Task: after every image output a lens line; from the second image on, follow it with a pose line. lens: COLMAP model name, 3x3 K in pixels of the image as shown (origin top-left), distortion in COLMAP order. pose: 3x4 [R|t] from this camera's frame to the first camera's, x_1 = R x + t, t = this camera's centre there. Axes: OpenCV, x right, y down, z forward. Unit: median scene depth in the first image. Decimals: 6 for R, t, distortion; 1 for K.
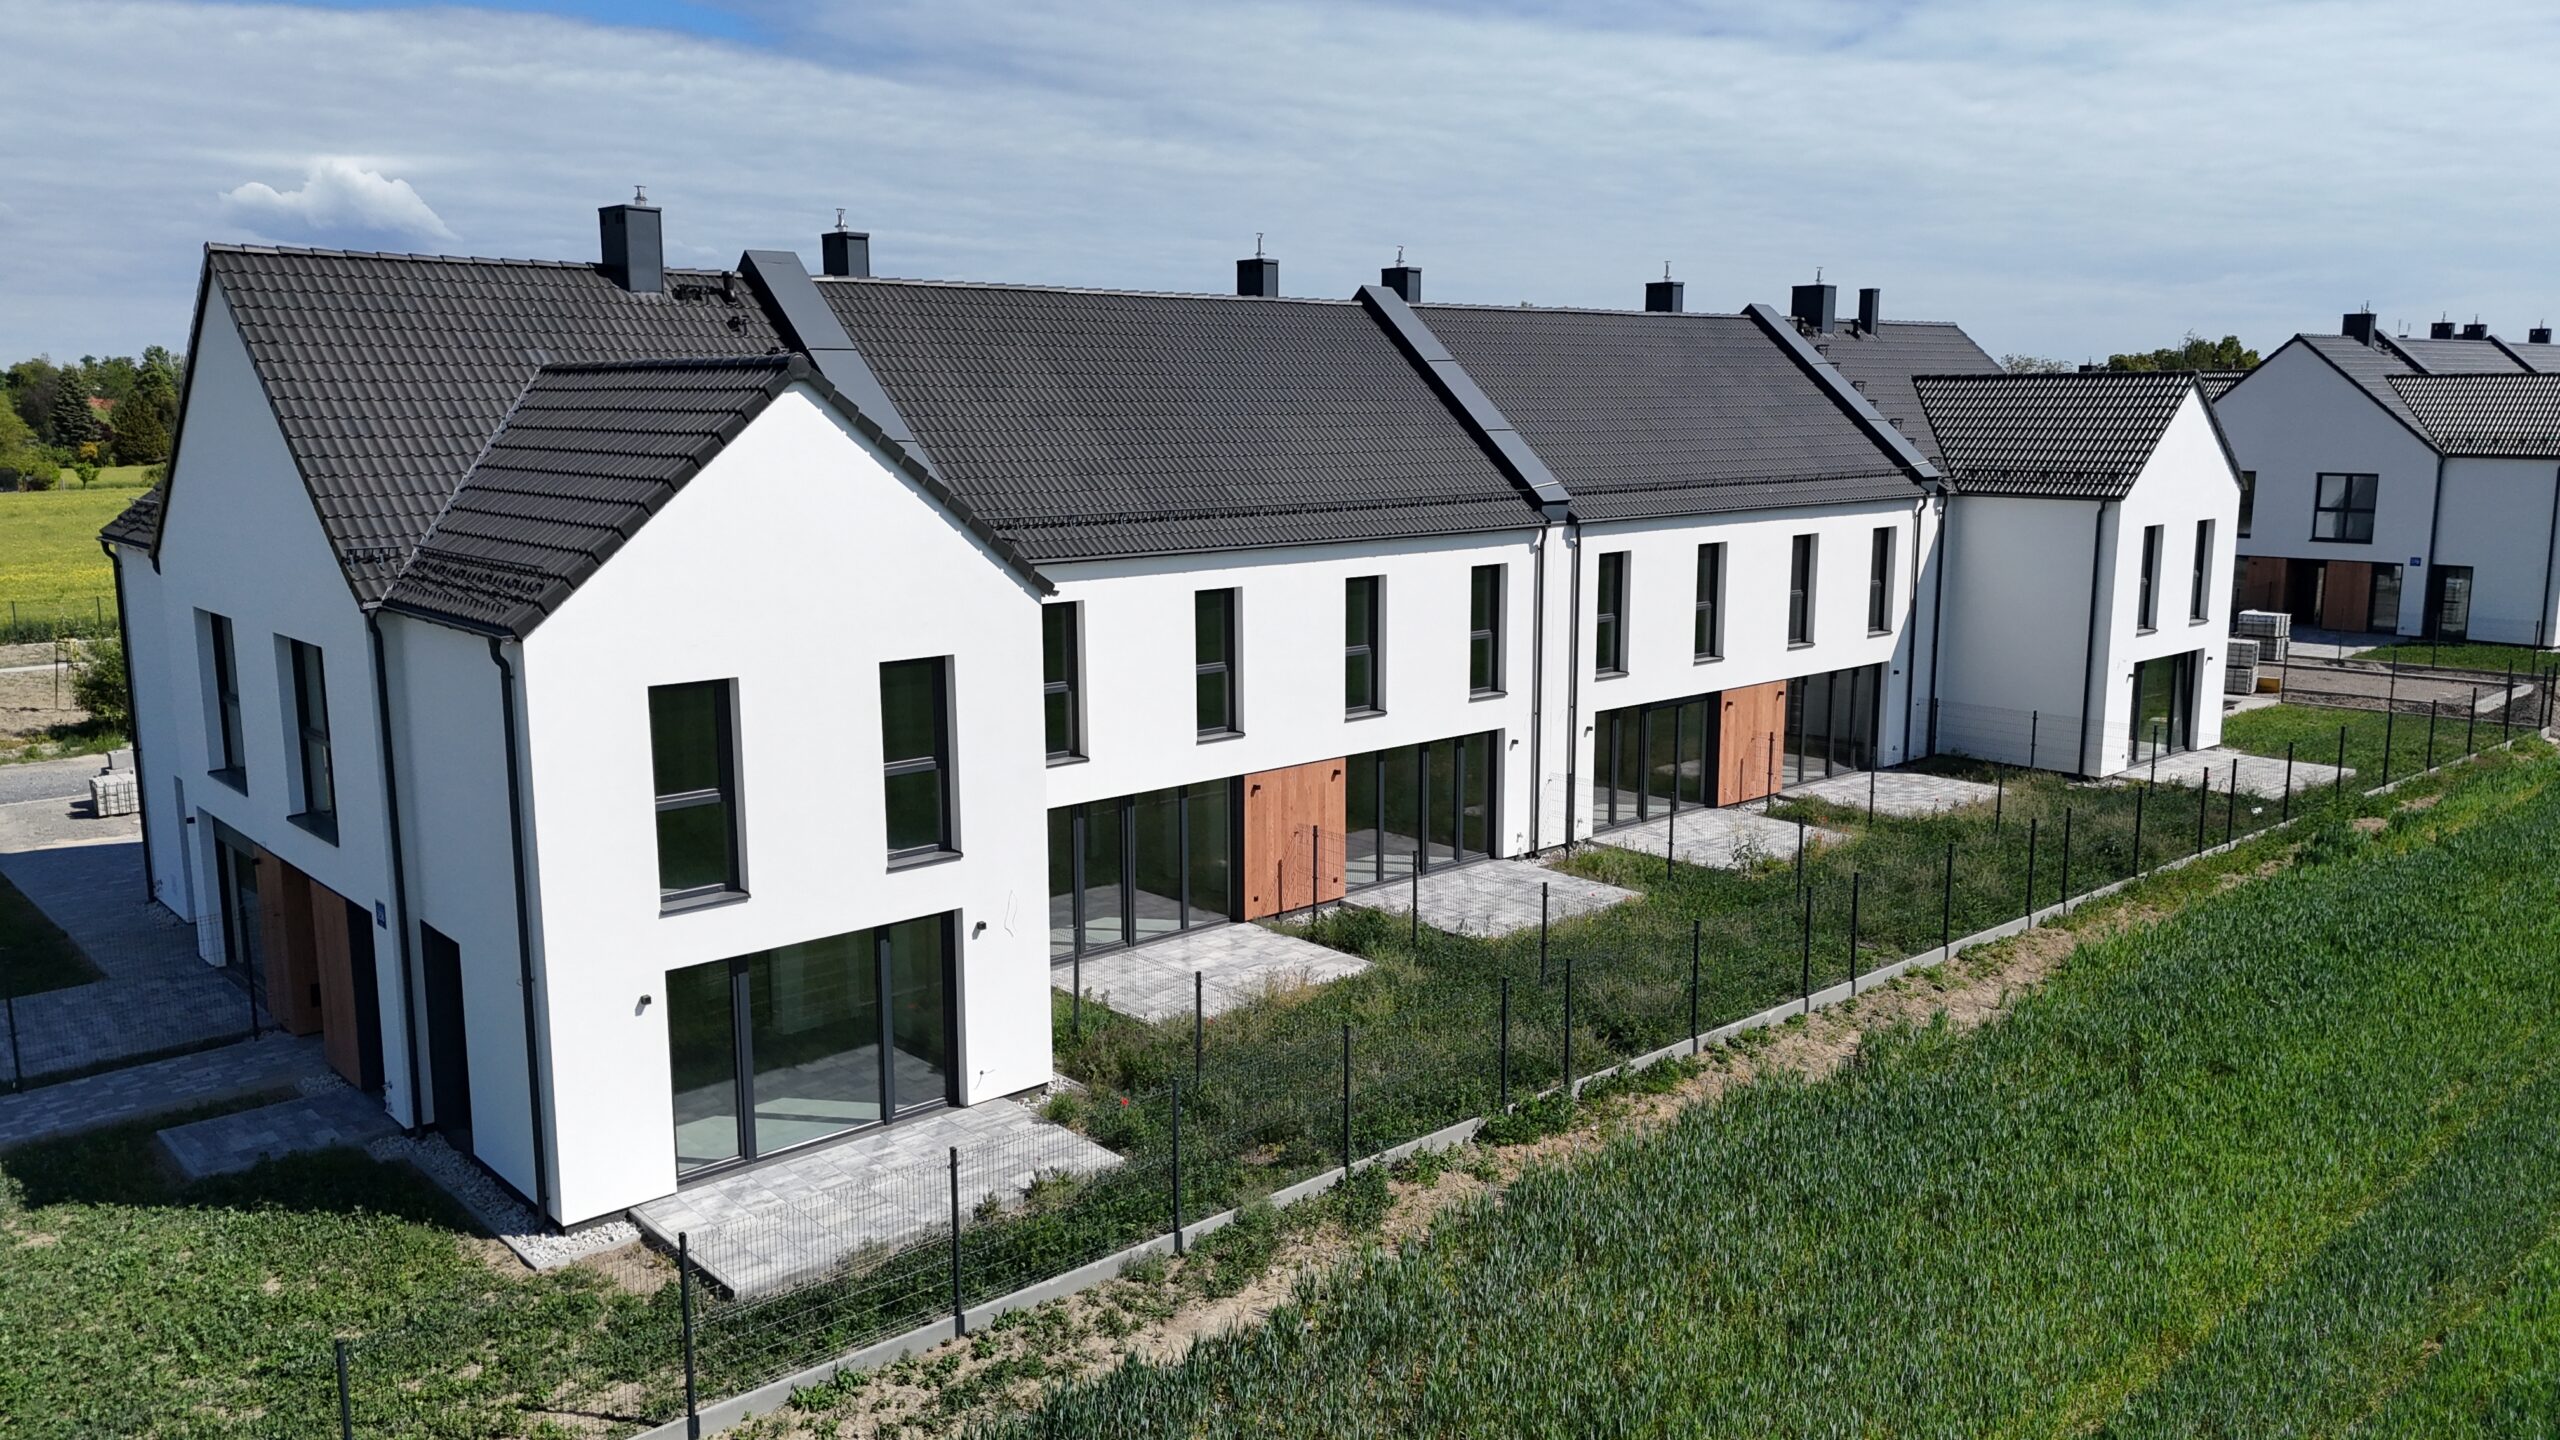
lens RADIAL K [[1887.2, 0, 1277.7], [0, 1887.2, 671.8], [0, 0, 1]] dist [0.070304, -0.043467]
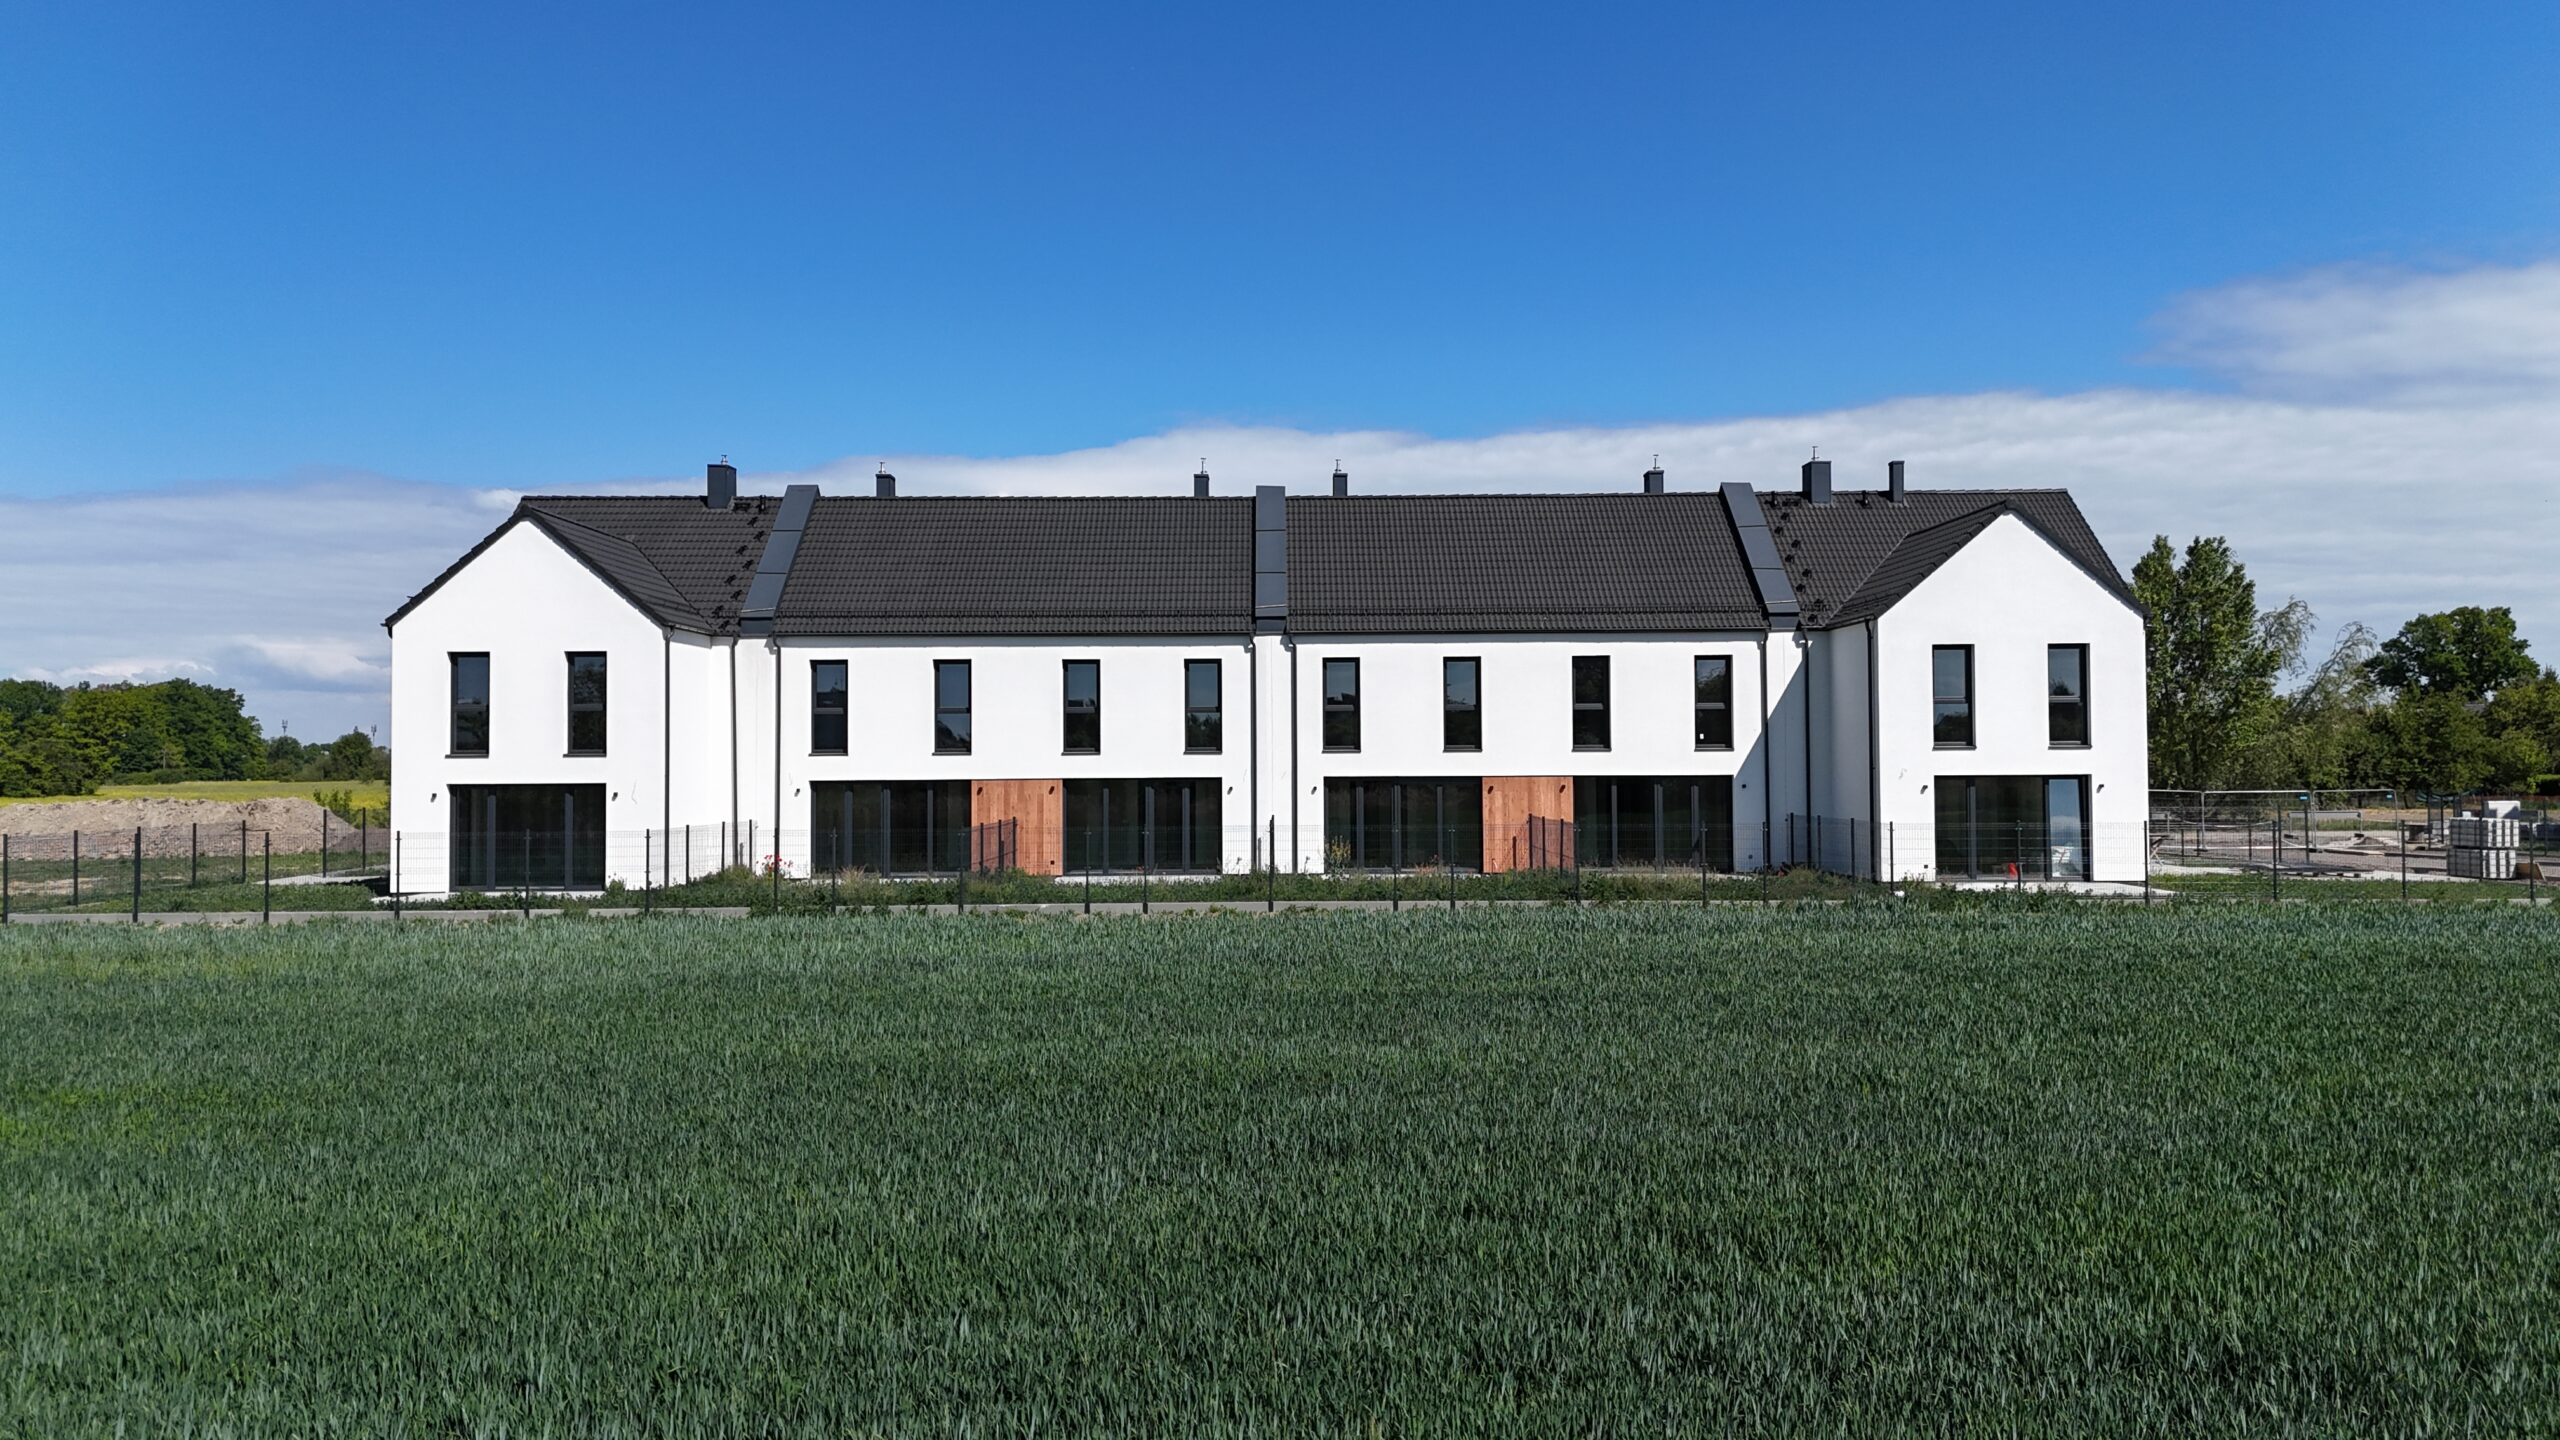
lens RADIAL K [[1887.2, 0, 1269.0], [0, 1887.2, 712.1], [0, 0, 1]] dist [0.070304, -0.043467]
pose [[0.758521, -0.017199, -0.651421, 1.128774], [-0.090069, 0.987290, -0.130943, 0.172429], [0.645394, 0.157996, 0.747331, -0.020511]]
